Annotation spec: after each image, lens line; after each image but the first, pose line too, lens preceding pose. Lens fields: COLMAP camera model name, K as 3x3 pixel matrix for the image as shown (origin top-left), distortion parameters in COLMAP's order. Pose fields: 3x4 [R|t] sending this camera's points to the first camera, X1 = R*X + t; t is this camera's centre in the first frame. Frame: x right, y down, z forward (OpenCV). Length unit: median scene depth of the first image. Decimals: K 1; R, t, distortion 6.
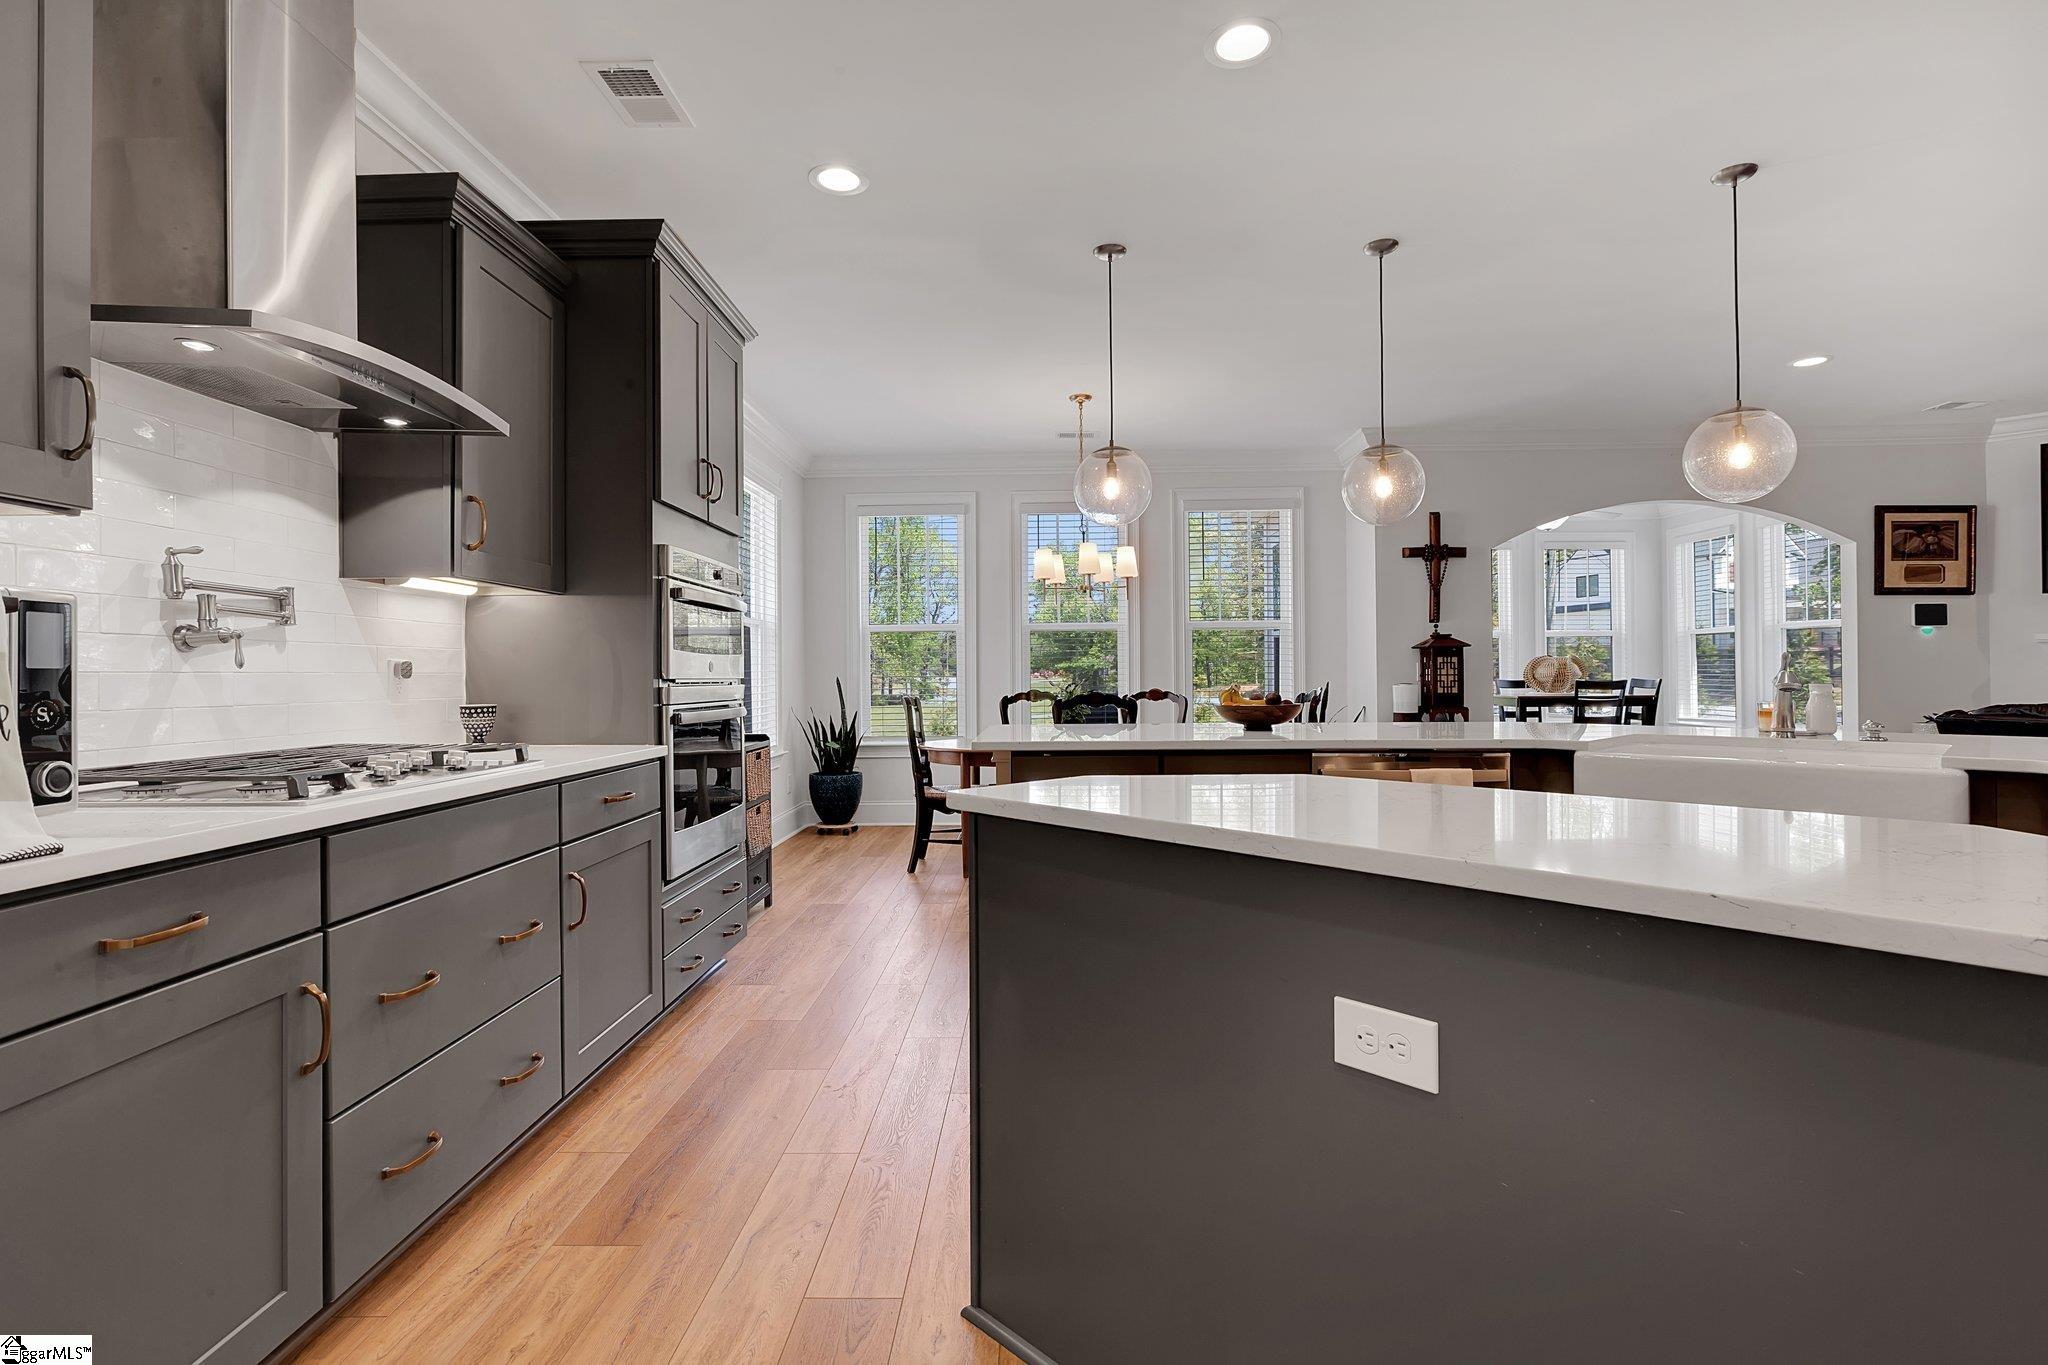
lens RADIAL K [[947.4, 0, 1028.1], [0, 947.4, 676.6], [0, 0, 1]] dist [-0.001344, -0.000659]
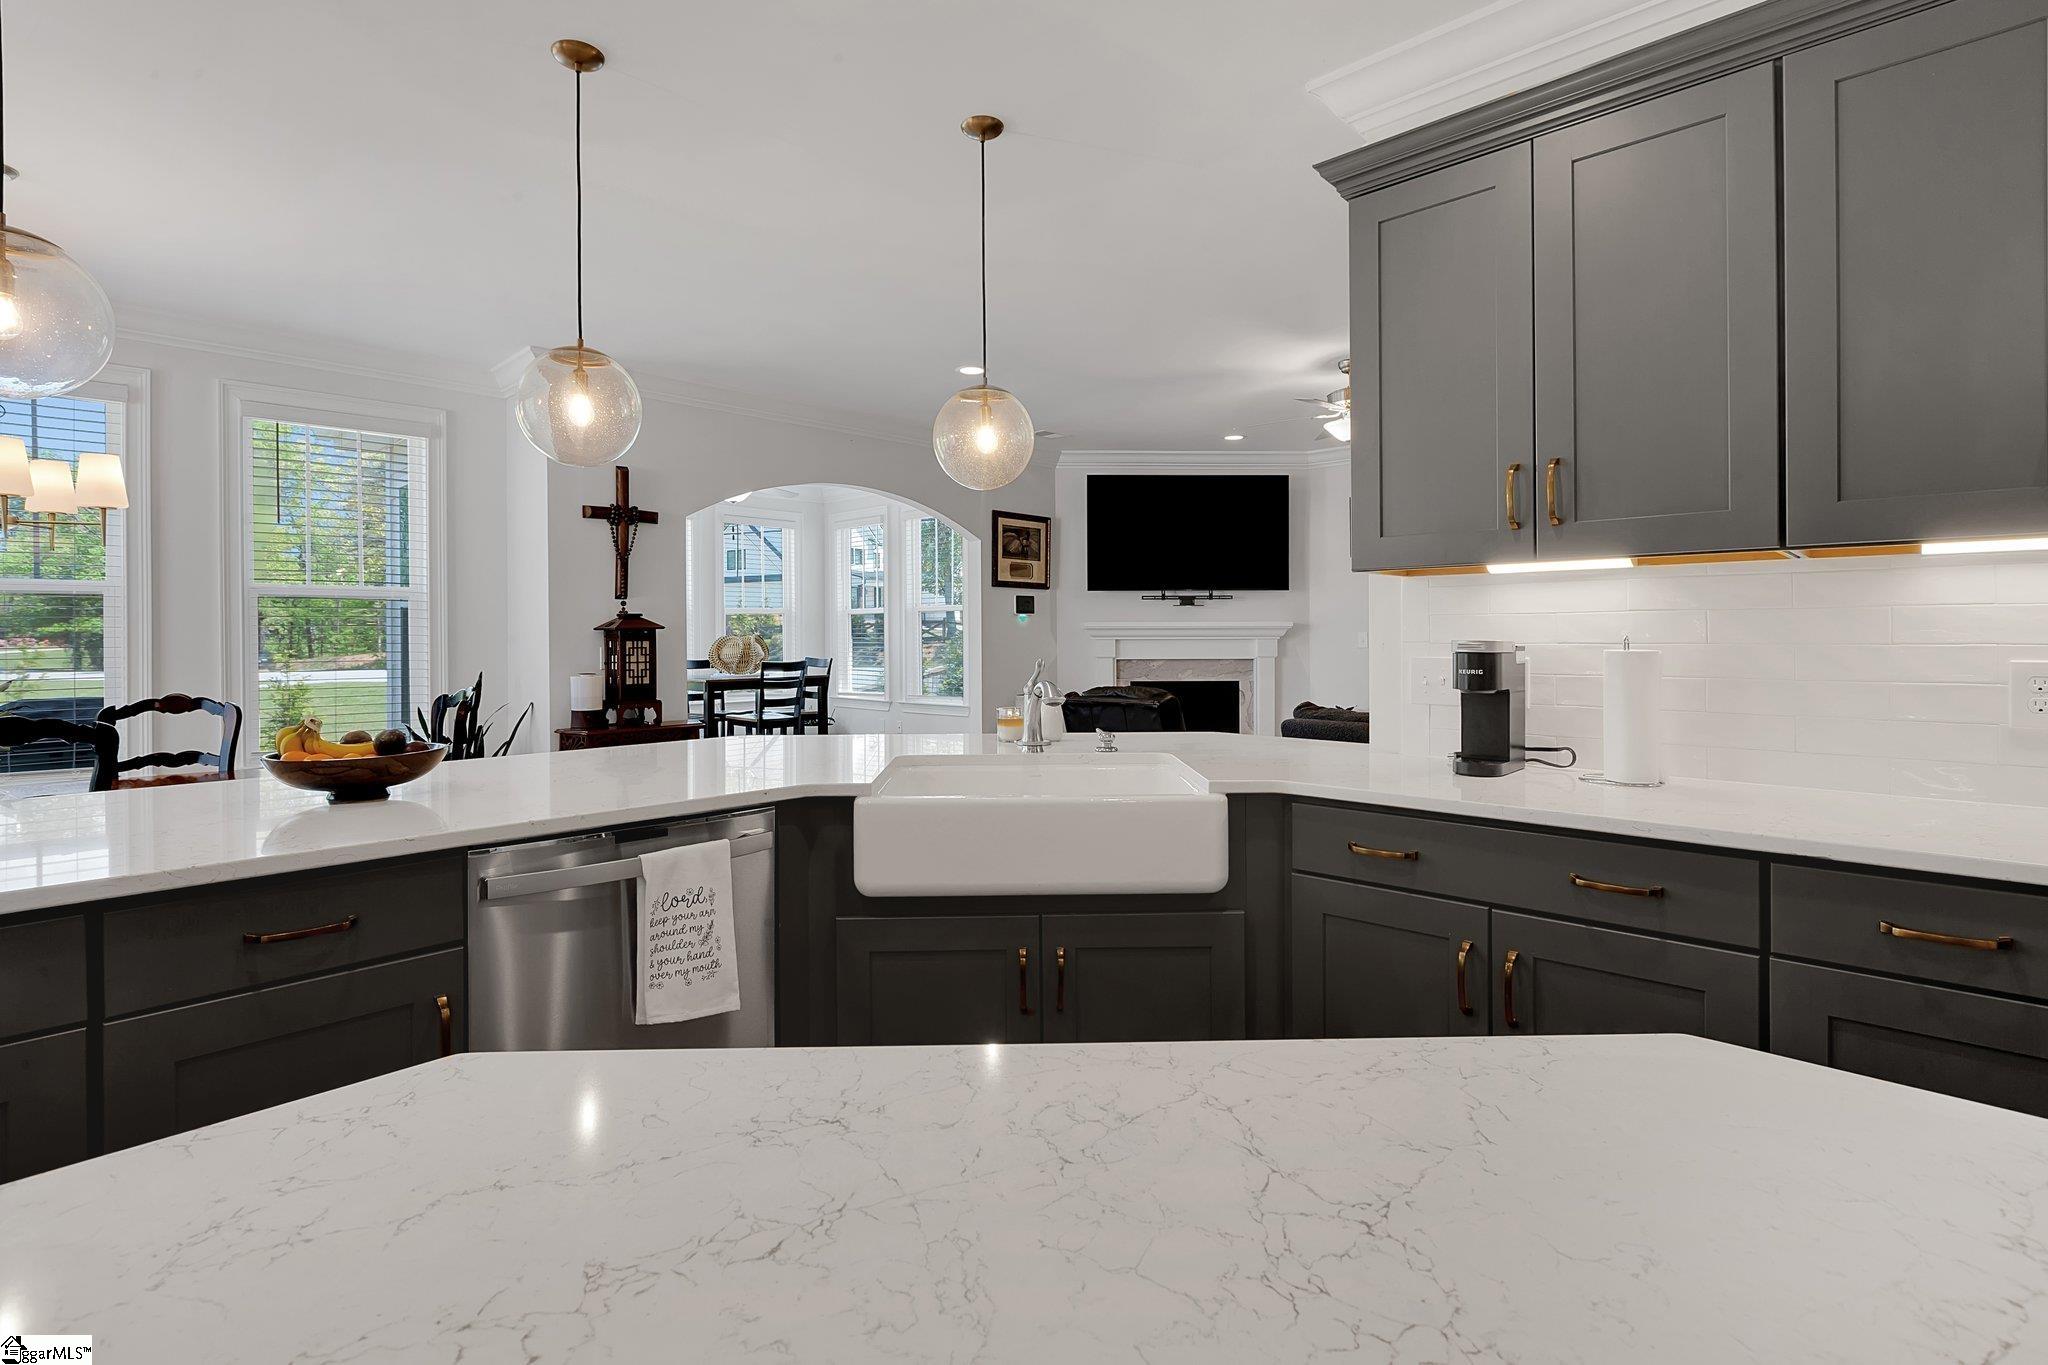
lens RADIAL K [[947.4, 0, 1006.6], [0, 947.4, 630.1], [0, 0, 1]] dist [-0.001344, -0.000659]
pose [[0.682089, 0.004769, 0.731254, 0.052521], [0.002875, 0.999954, -0.009202, -0.021439], [-0.731264, 0.008379, 0.682043, 0.187672]]
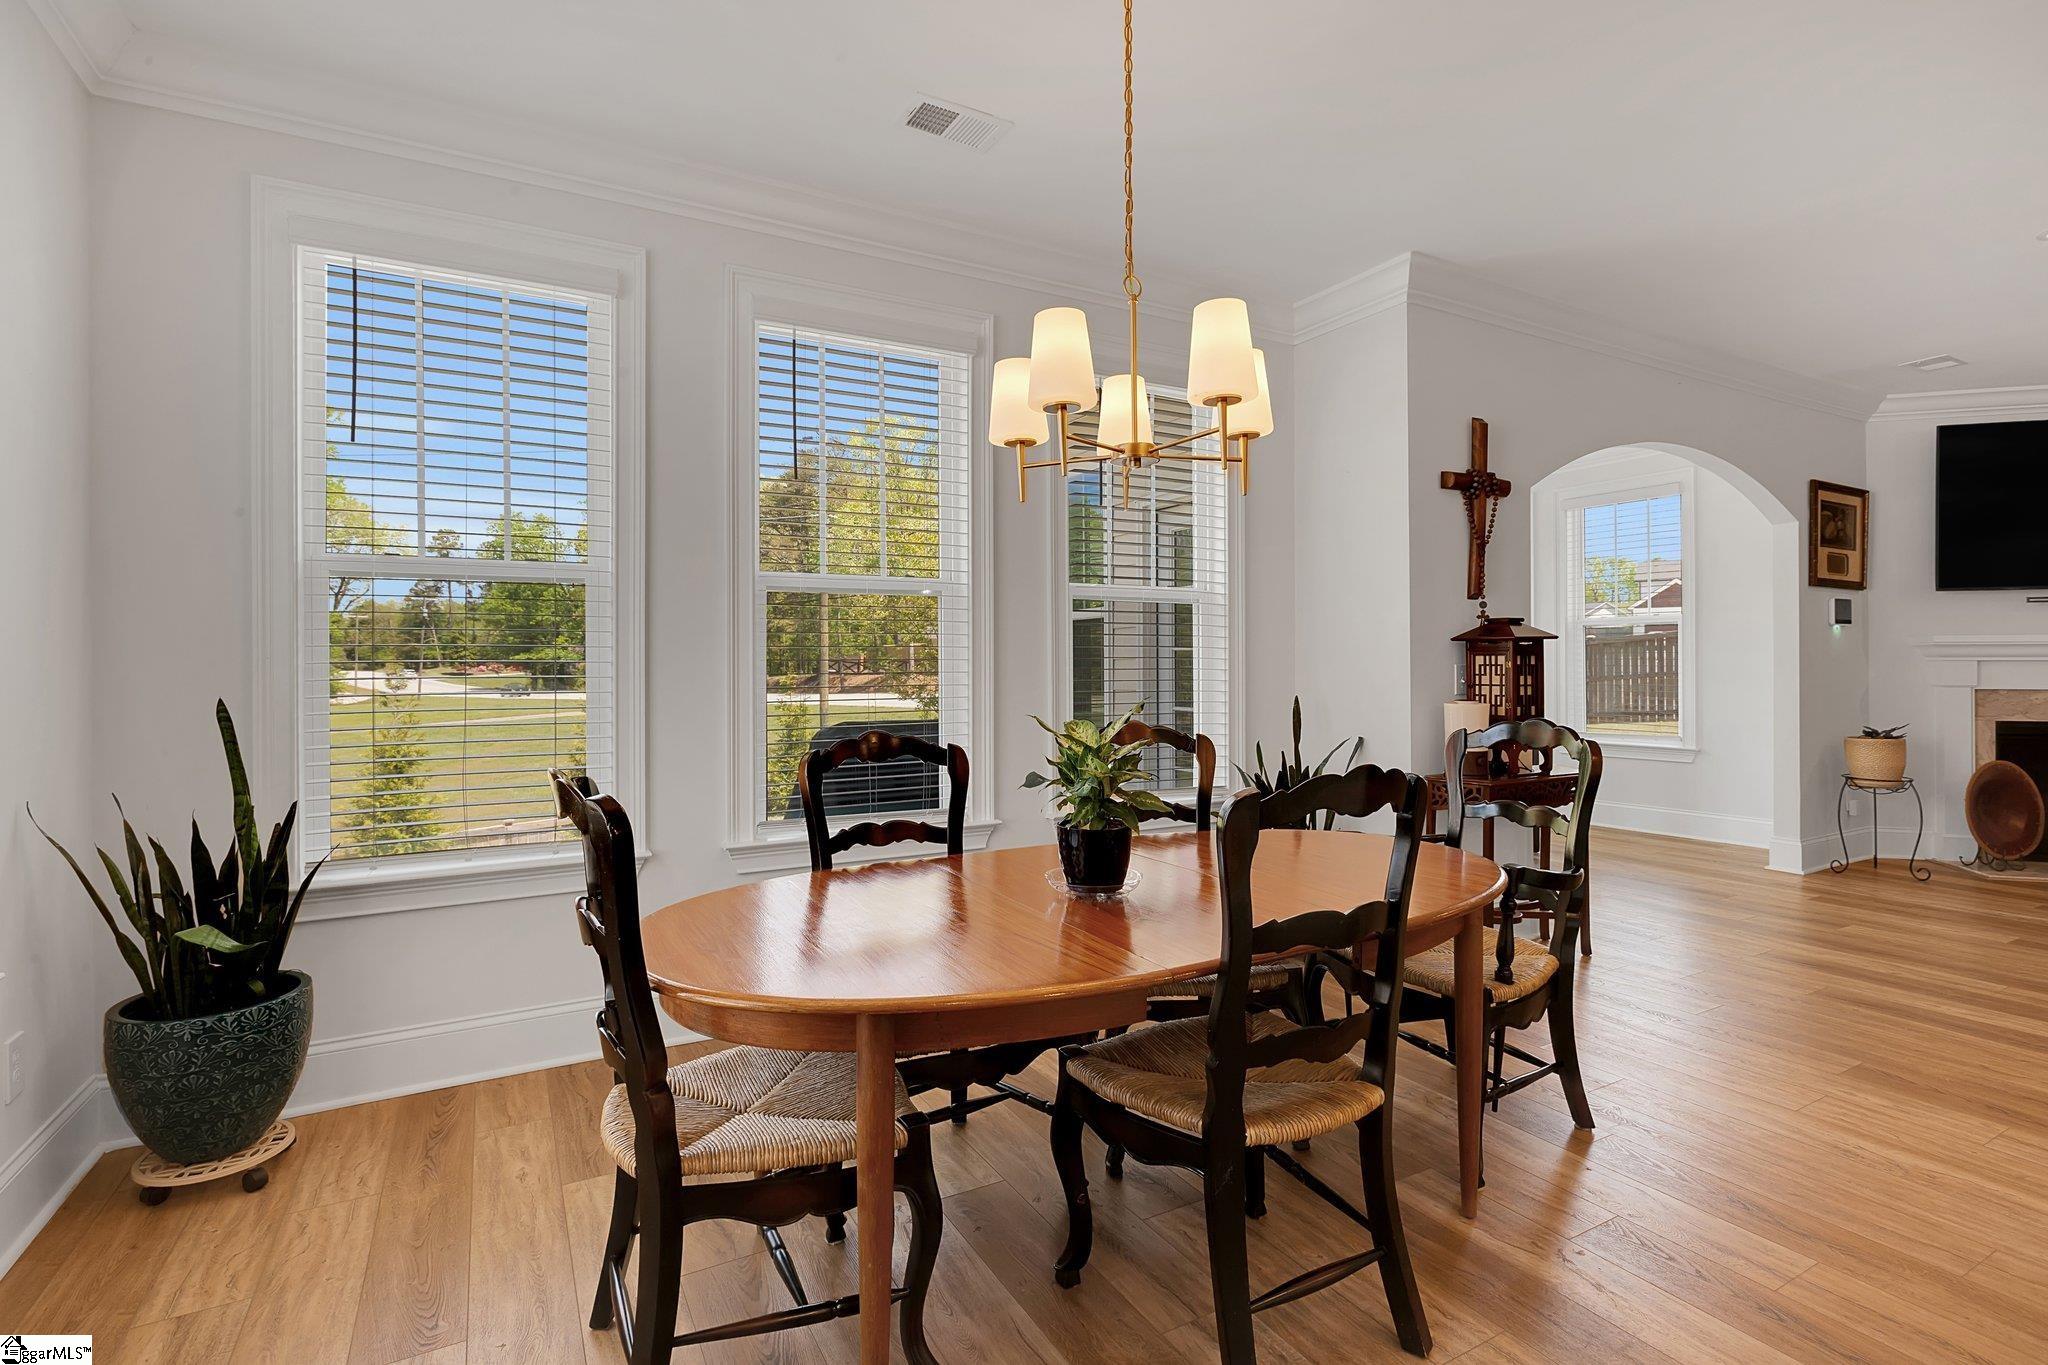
lens RADIAL K [[947.4, 0, 1001.1], [0, 947.4, 659.4], [0, 0, 1]] dist [-0.001344, -0.000659]
pose [[0.862604, 0.006688, 0.505836, -0.144903], [-0.001061, 0.999934, -0.011411, -0.010722], [-0.505879, 0.009307, 0.862554, 0.625902]]
